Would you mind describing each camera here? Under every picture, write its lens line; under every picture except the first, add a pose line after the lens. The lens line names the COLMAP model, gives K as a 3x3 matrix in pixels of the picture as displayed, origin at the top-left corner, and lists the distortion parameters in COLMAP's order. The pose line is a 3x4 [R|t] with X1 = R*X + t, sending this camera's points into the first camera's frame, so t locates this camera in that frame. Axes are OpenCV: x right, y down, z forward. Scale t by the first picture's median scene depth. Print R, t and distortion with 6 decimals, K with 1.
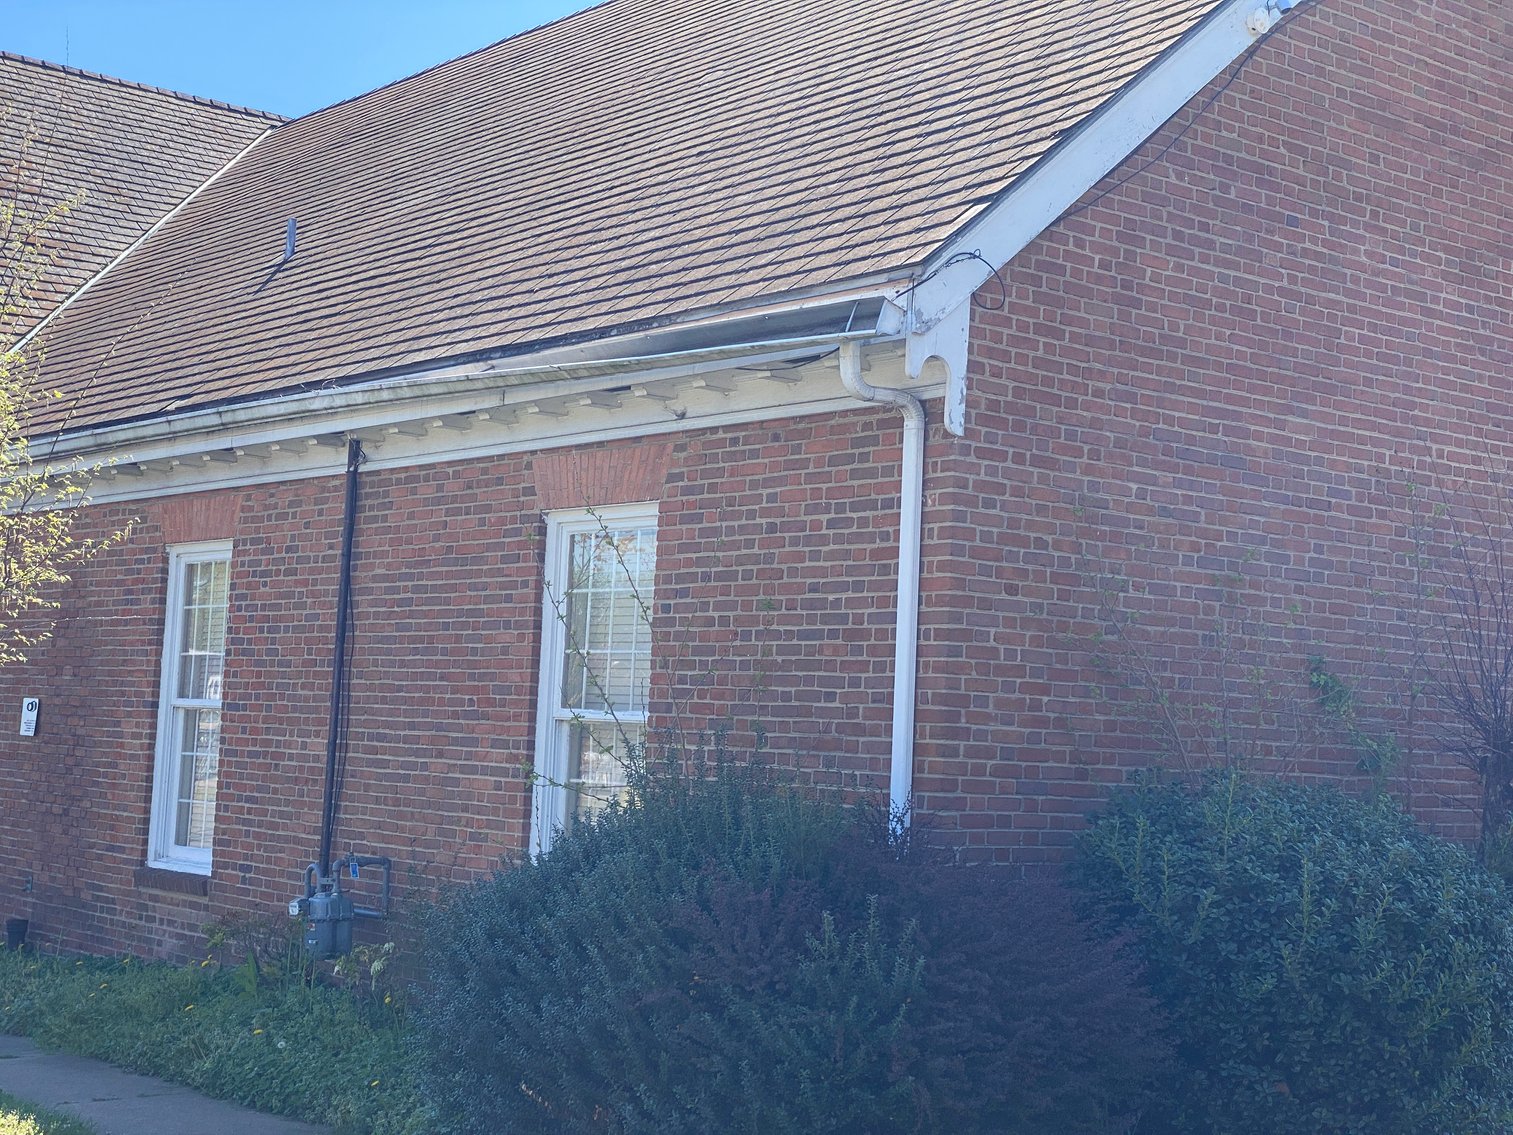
lens RADIAL K [[2267.7, 0, 757.0], [0, 2267.7, 568.5], [0, 0, 1]] dist [0.096229, 0.210956]
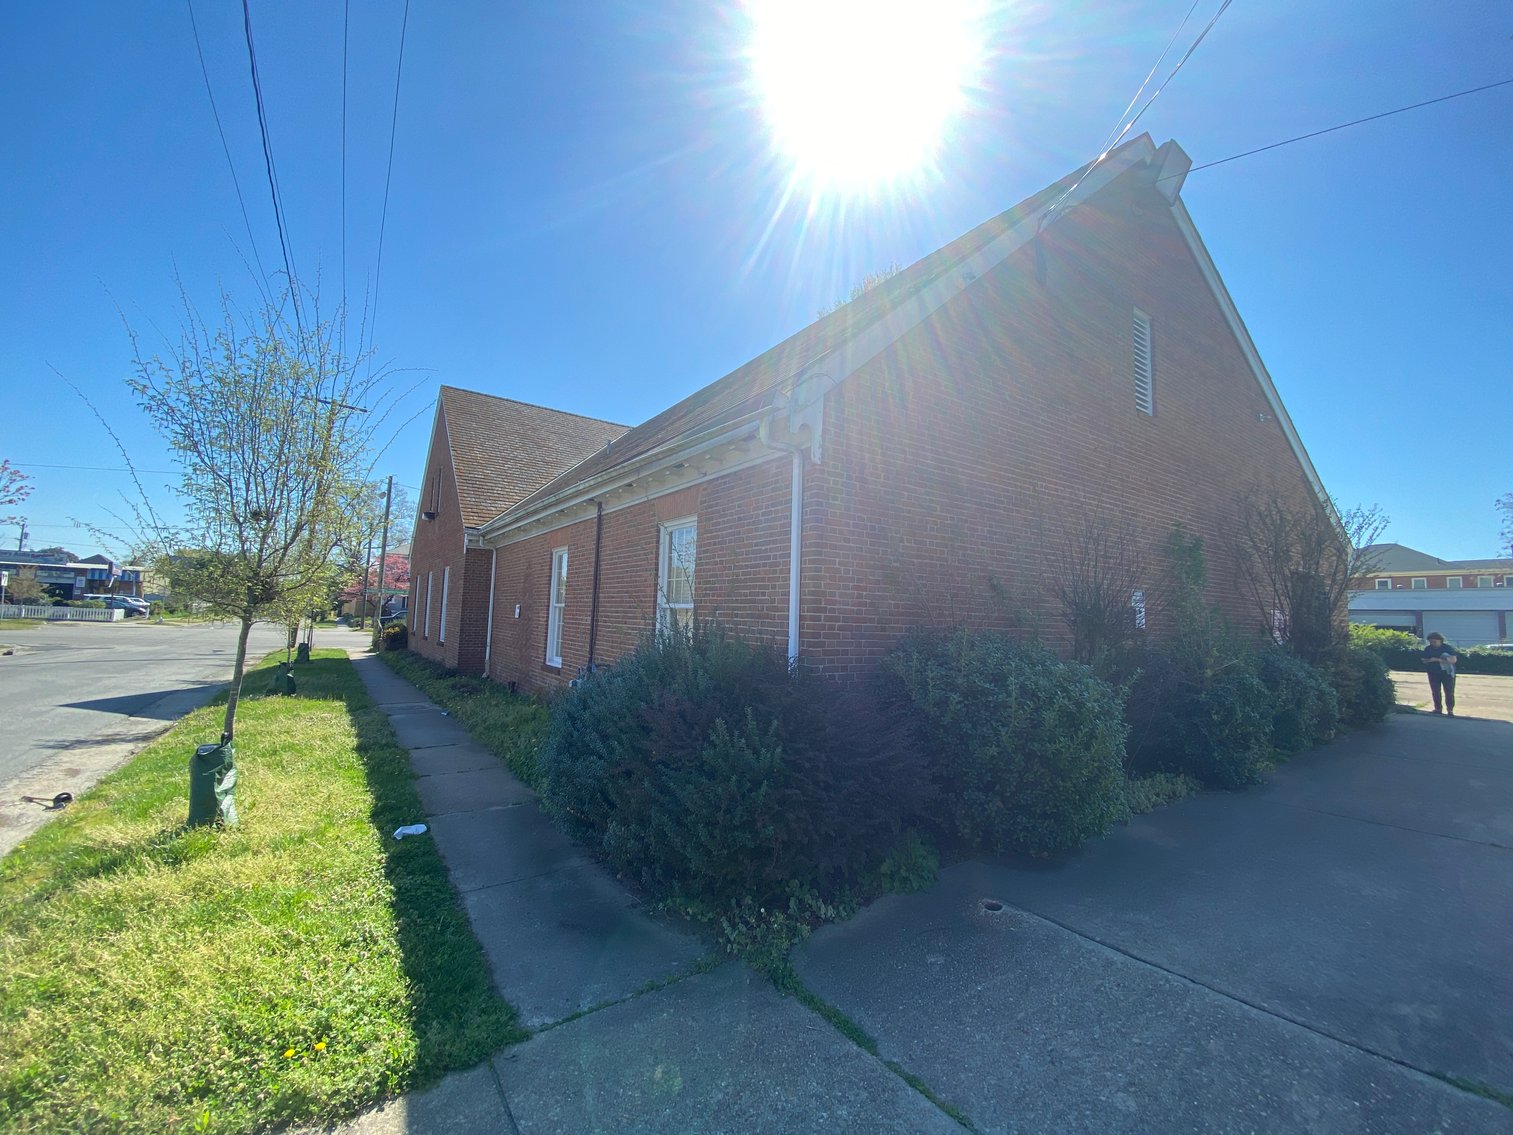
lens RADIAL K [[606.7, 0, 742.6], [0, 606.7, 565.1], [0, 0, 1]] dist [0.037891, -0.000078]
pose [[0.995625, -0.018796, -0.091525, 0.065603], [0.017647, 0.999755, -0.013351, 0.036509], [0.091753, 0.011677, 0.995713, 0.426717]]
